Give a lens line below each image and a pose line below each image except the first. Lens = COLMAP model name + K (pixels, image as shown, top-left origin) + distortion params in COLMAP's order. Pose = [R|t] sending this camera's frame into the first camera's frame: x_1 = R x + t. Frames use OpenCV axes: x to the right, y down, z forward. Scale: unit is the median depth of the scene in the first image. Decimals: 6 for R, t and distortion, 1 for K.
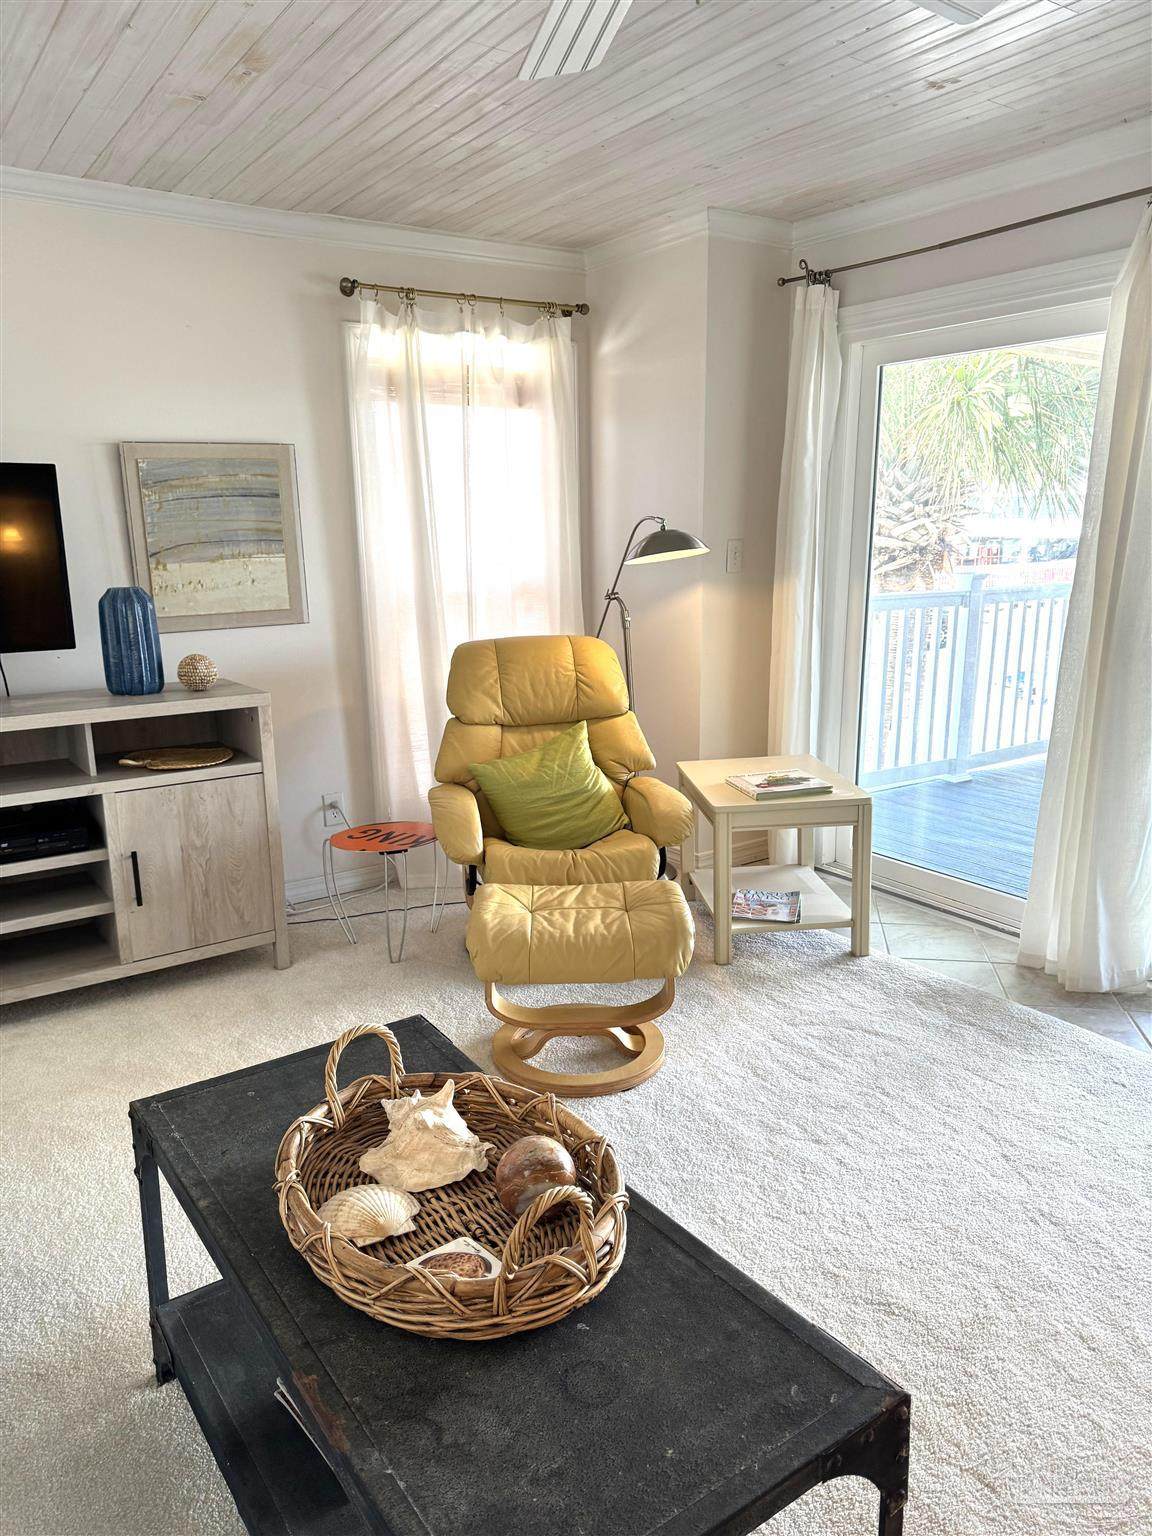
lens RADIAL K [[1090.9, 0, 575.6], [0, 1090.9, 775.2], [0, 0, 1]] dist [-0.007739, -0.008405]
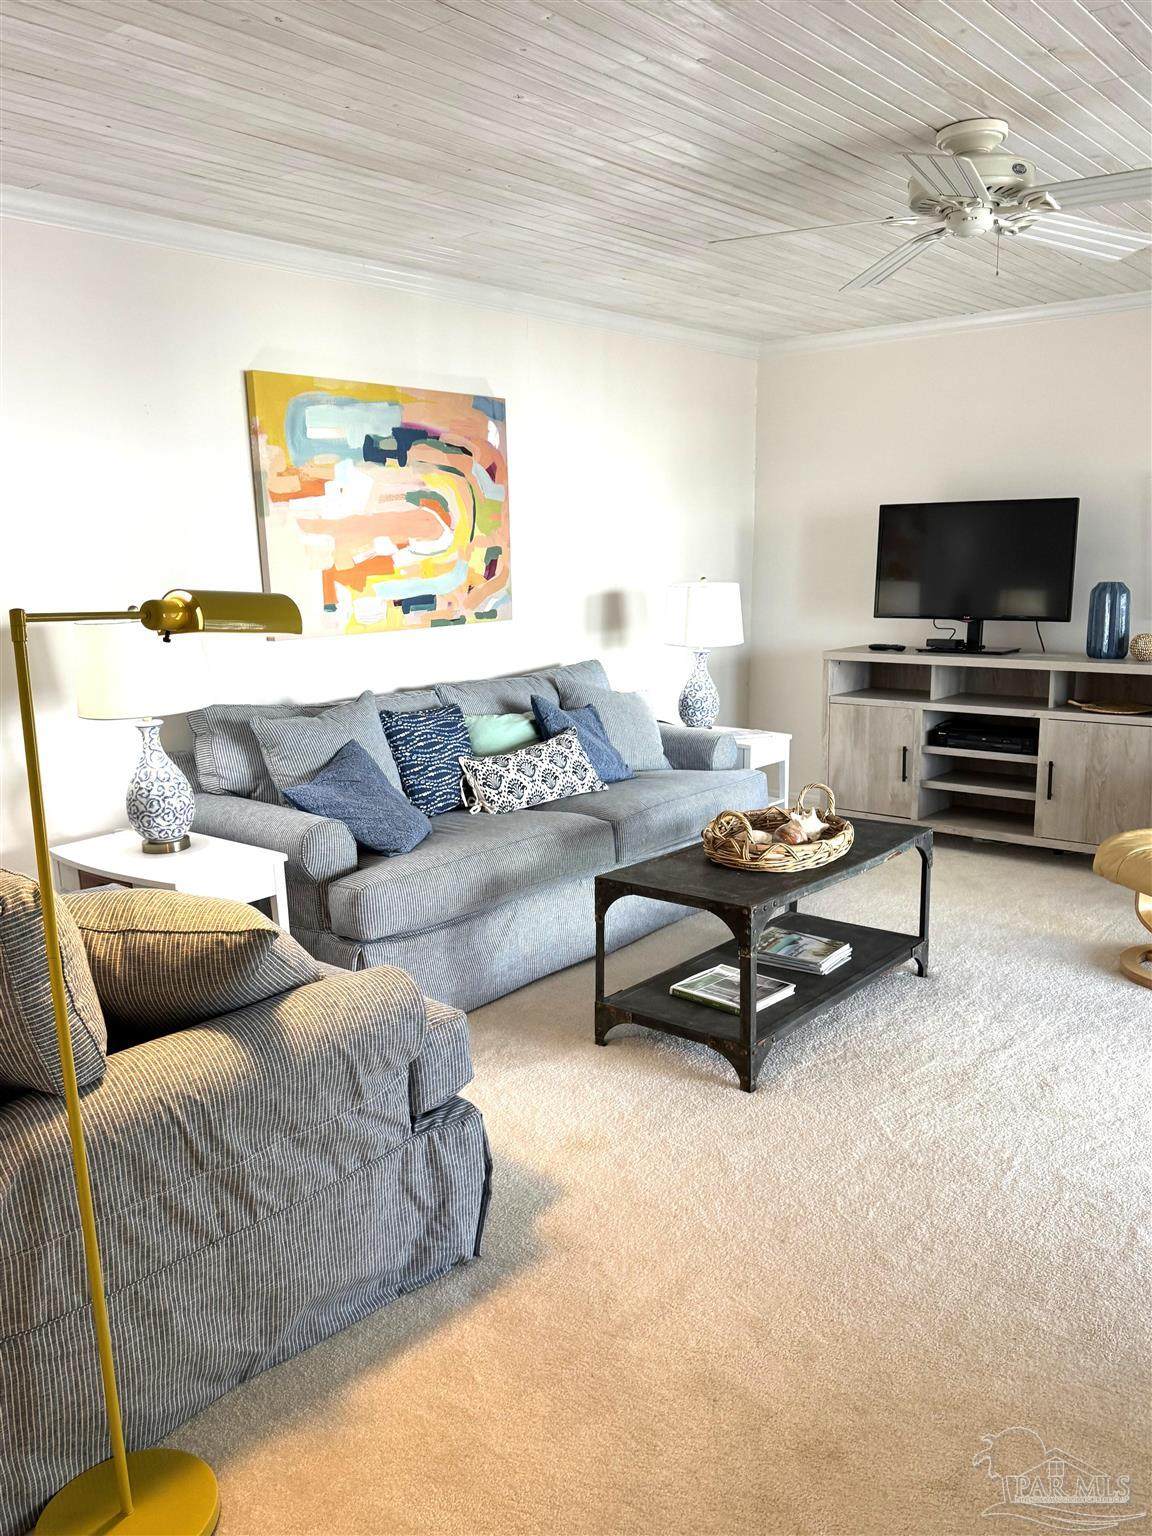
lens RADIAL K [[1234.4, 0, 576.2], [0, 1234.4, 765.2], [0, 0, 1]] dist [-0.000622, -0.000366]
pose [[0.270256, 0.176342, -0.946502, 0.954139], [-0.205194, 0.971047, 0.122326, 0.003777], [0.940668, 0.161157, 0.298616, -0.082539]]
